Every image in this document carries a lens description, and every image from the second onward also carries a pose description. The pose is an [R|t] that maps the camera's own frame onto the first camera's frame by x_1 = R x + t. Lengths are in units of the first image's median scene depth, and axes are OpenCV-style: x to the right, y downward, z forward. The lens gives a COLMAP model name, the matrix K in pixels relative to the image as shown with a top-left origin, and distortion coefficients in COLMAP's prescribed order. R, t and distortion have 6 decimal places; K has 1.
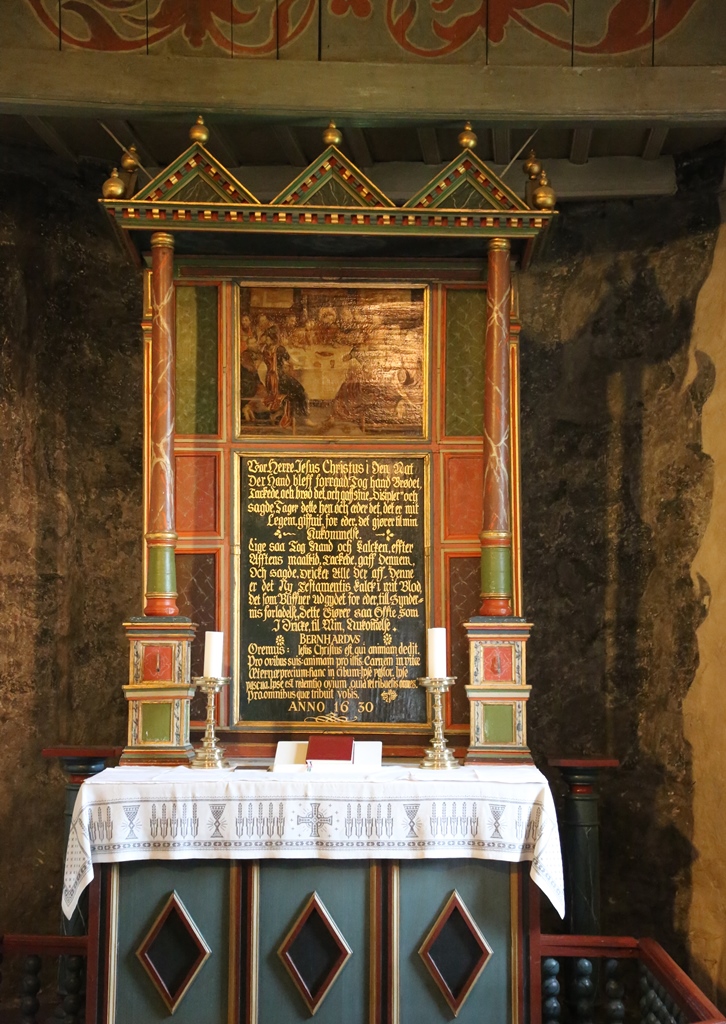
lens RADIAL K [[2084.9, 0, 362.6], [0, 2084.9, 512.2], [0, 0, 1]] dist [0.266366, 0.000000]
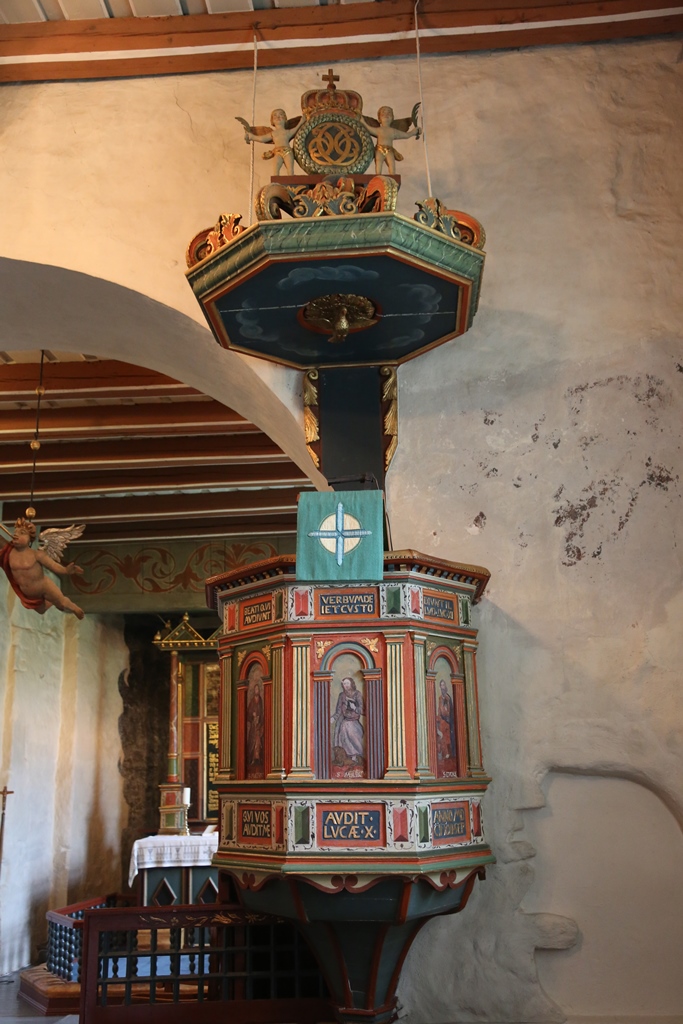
lens RADIAL K [[1015.4, 0, 342.6], [0, 1015.4, 511.9], [0, 0, 1]] dist [0.007985, 0.000000]
pose [[0.995432, -0.054730, -0.078223, 0.270411], [0.039315, 0.981663, -0.186527, -0.047347], [0.086997, 0.182600, 0.979331, -0.444643]]
